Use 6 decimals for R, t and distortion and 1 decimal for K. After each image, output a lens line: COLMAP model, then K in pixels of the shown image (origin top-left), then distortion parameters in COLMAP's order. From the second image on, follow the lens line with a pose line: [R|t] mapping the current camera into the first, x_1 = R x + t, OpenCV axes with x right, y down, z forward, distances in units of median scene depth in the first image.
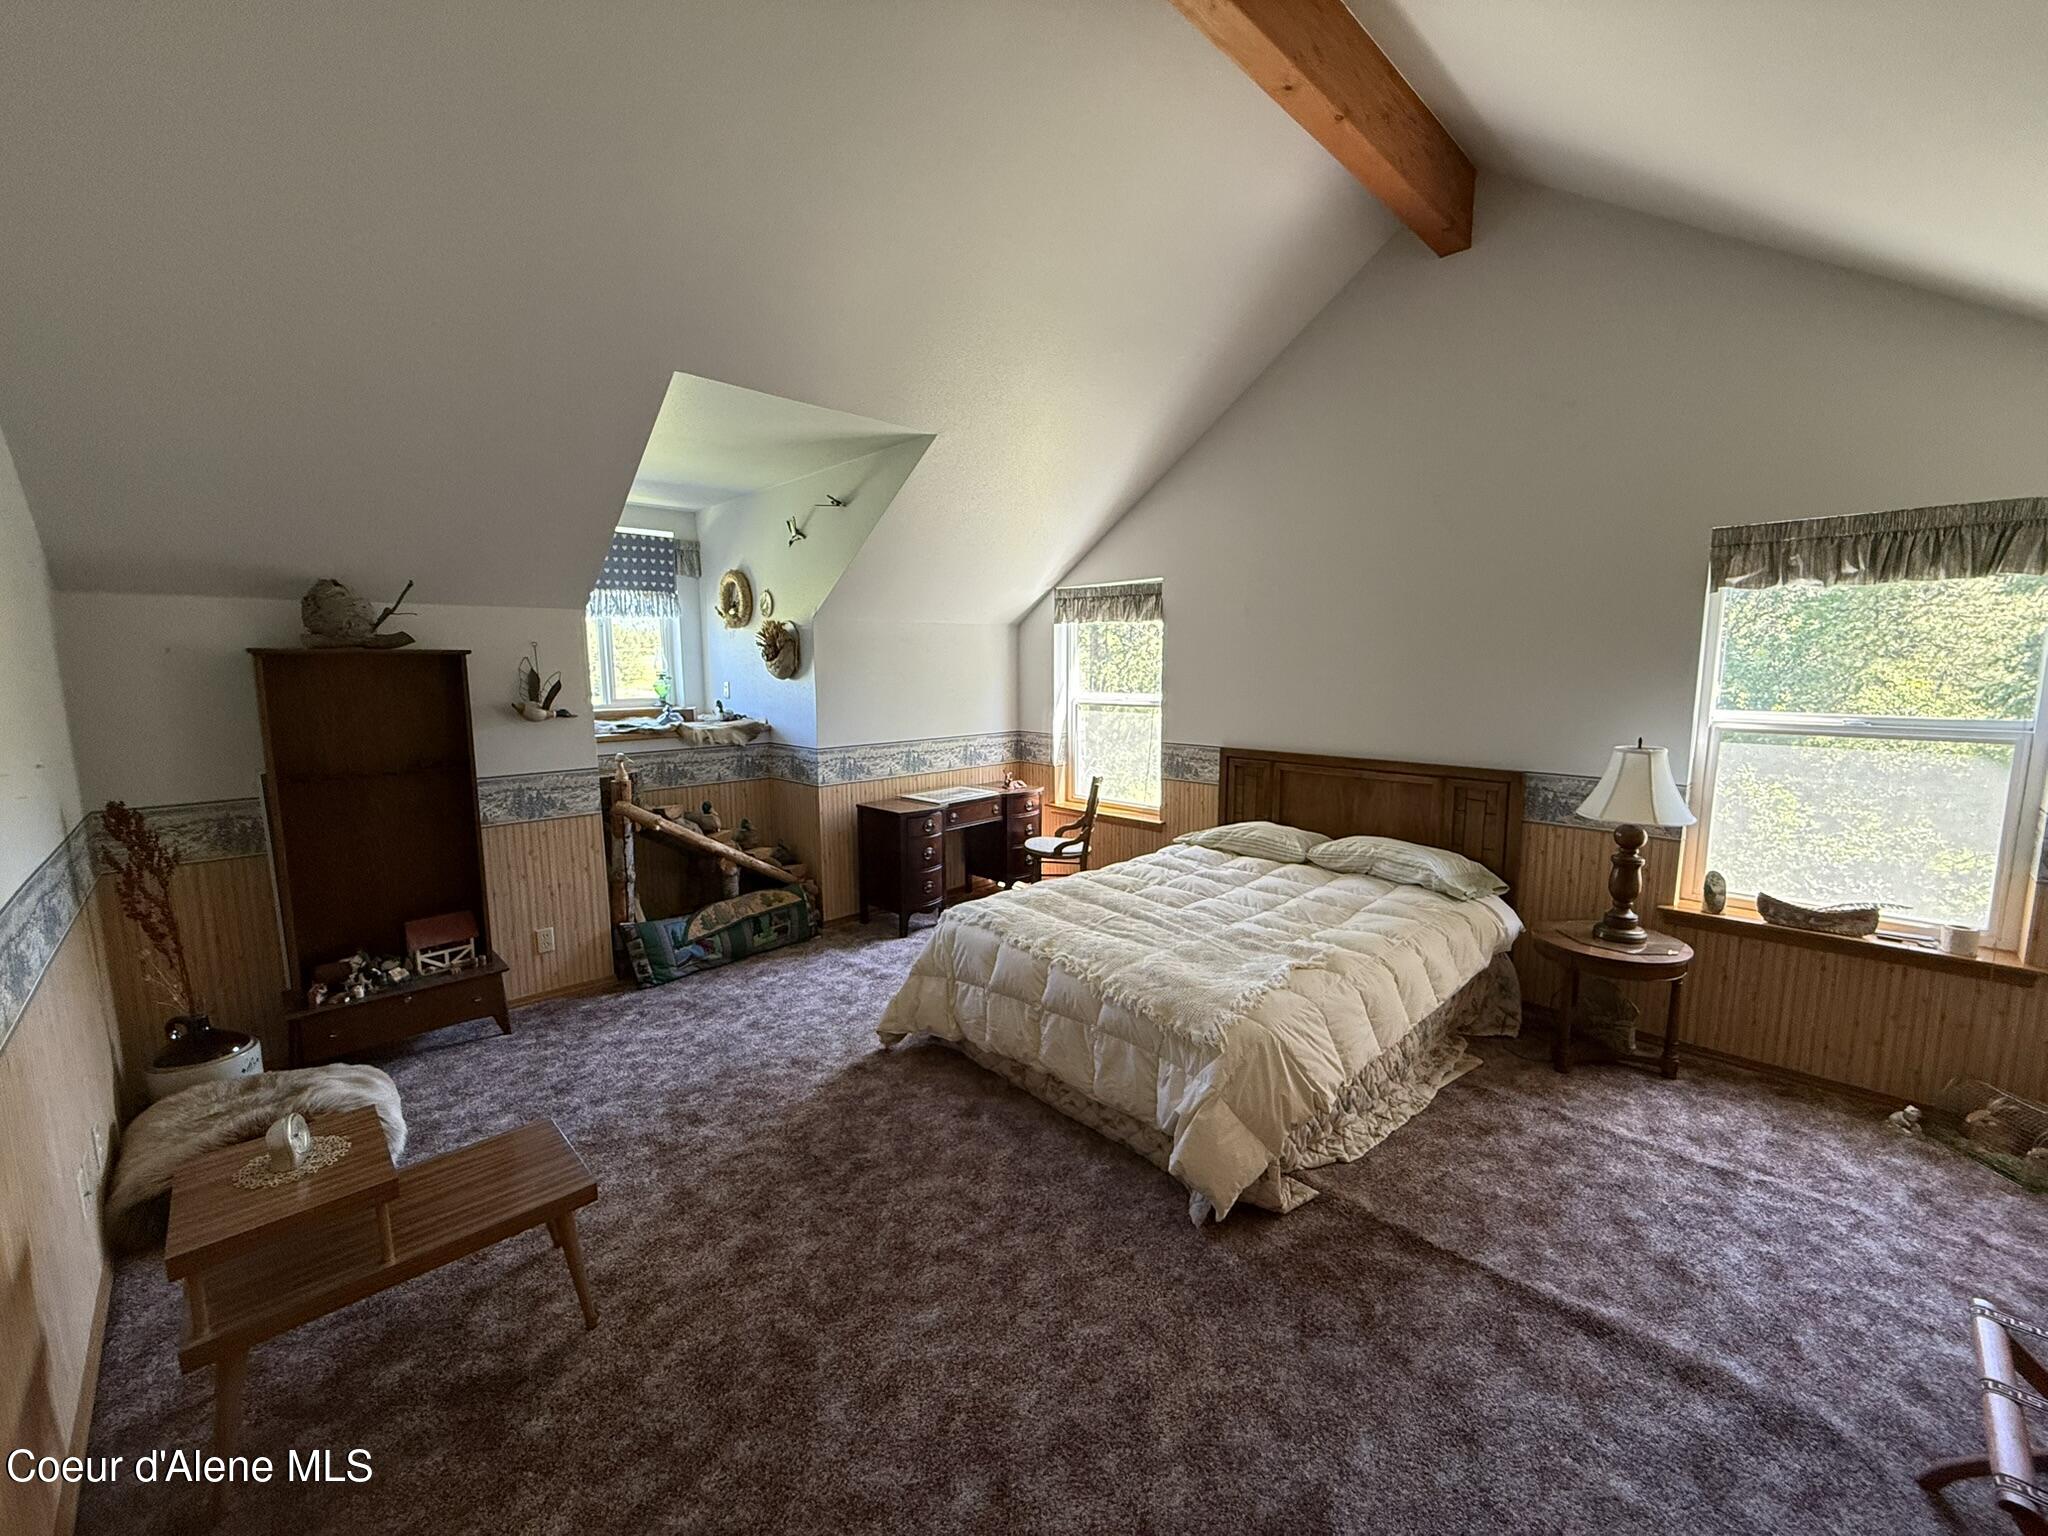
lens RADIAL K [[814.5, 0, 1020.0], [0, 814.5, 764.2], [0, 0, 1]] dist [-0.000495, 0.000441]
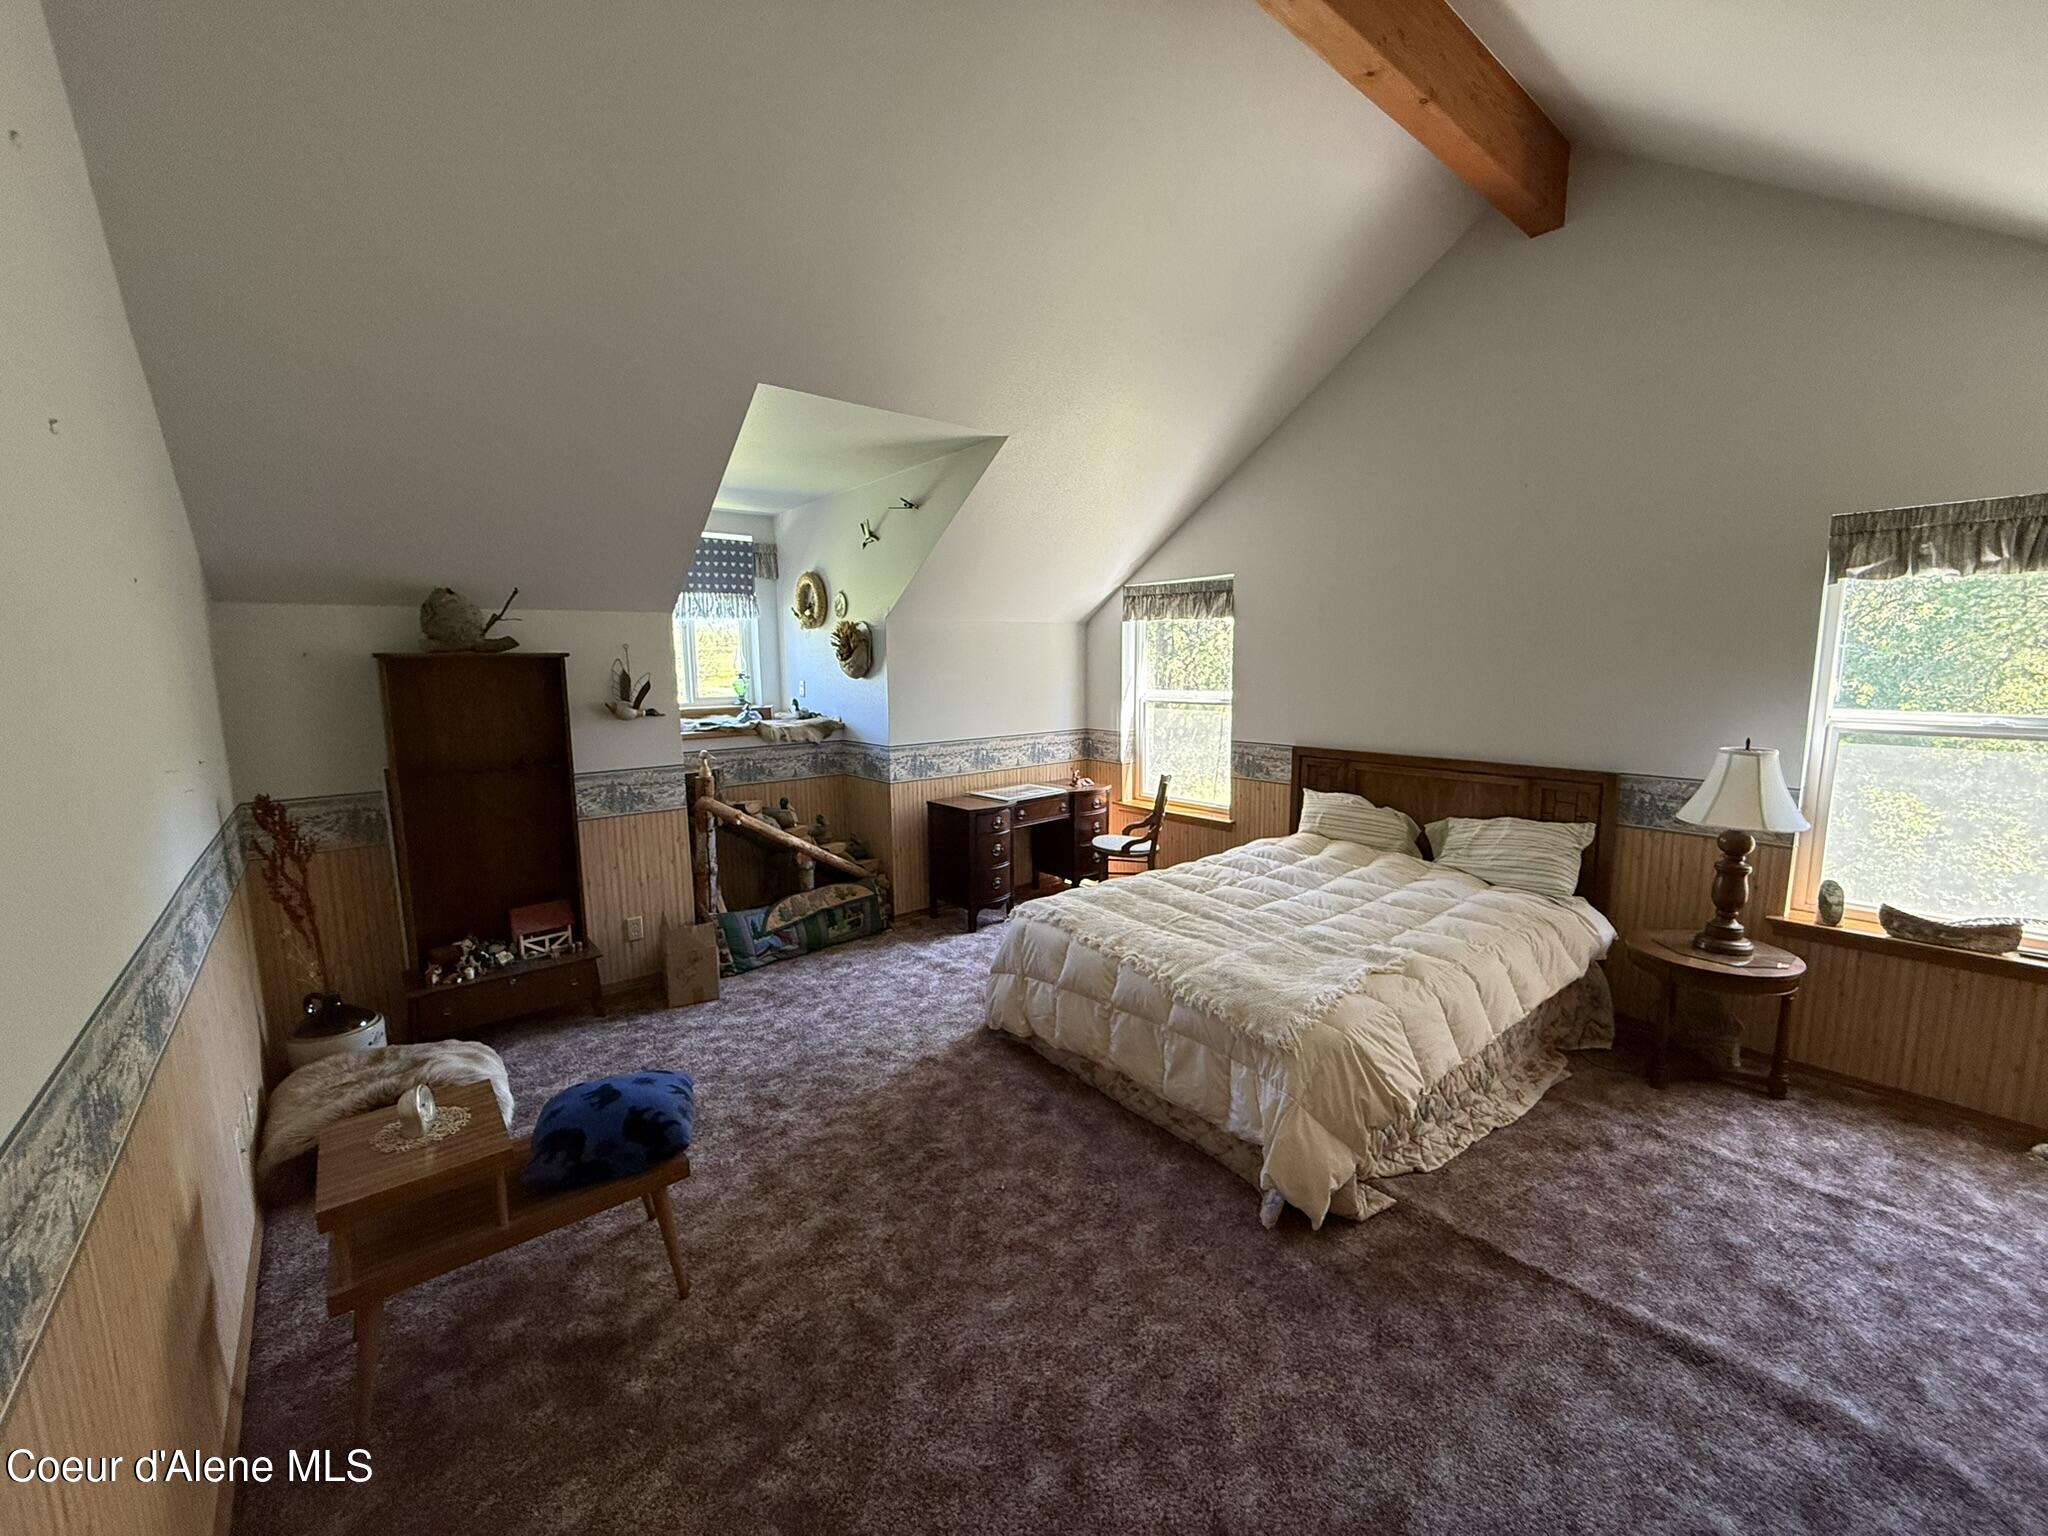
lens RADIAL K [[814.5, 0, 1020.9], [0, 814.5, 764.5], [0, 0, 1]] dist [-0.000495, 0.000441]
pose [[0.997001, 0.004702, -0.077241, -0.008395], [-0.004290, 0.999976, 0.005498, -0.004187], [0.077265, -0.005150, 0.996997, -0.010008]]
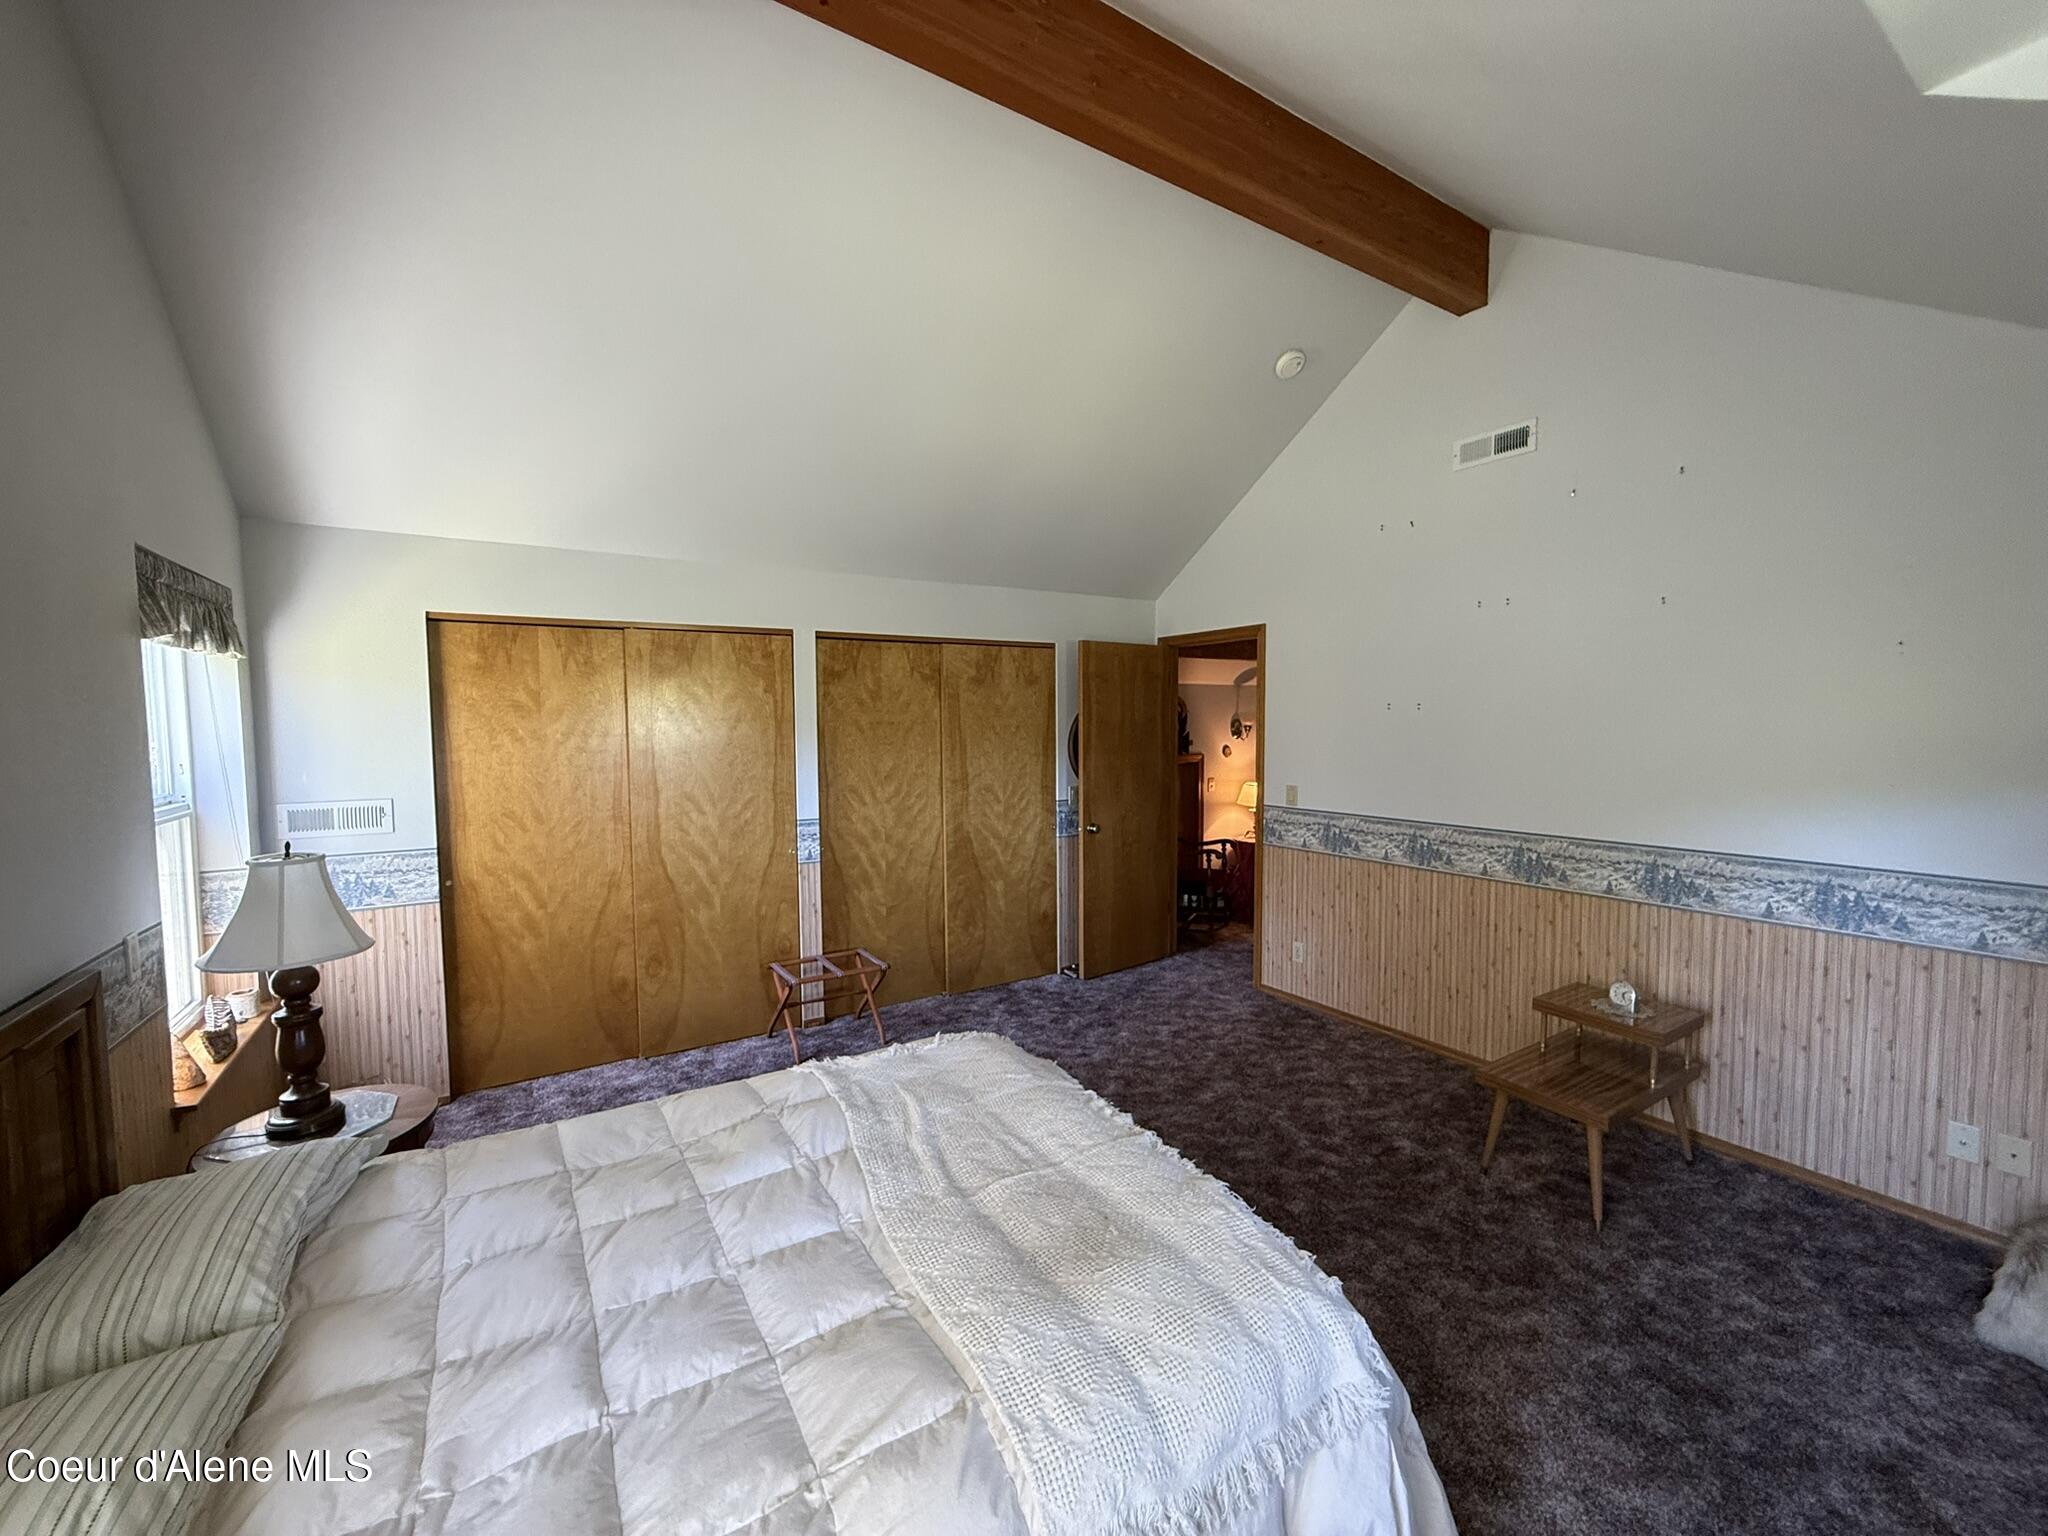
lens RADIAL K [[814.5, 0, 1017.7], [0, 814.5, 768.6], [0, 0, 1]] dist [-0.000495, 0.000441]
pose [[-0.978105, 0.000267, 0.208114, -0.010885], [0.039519, 0.982042, 0.184475, -0.215558], [-0.204327, 0.188660, -0.960551, 1.640142]]
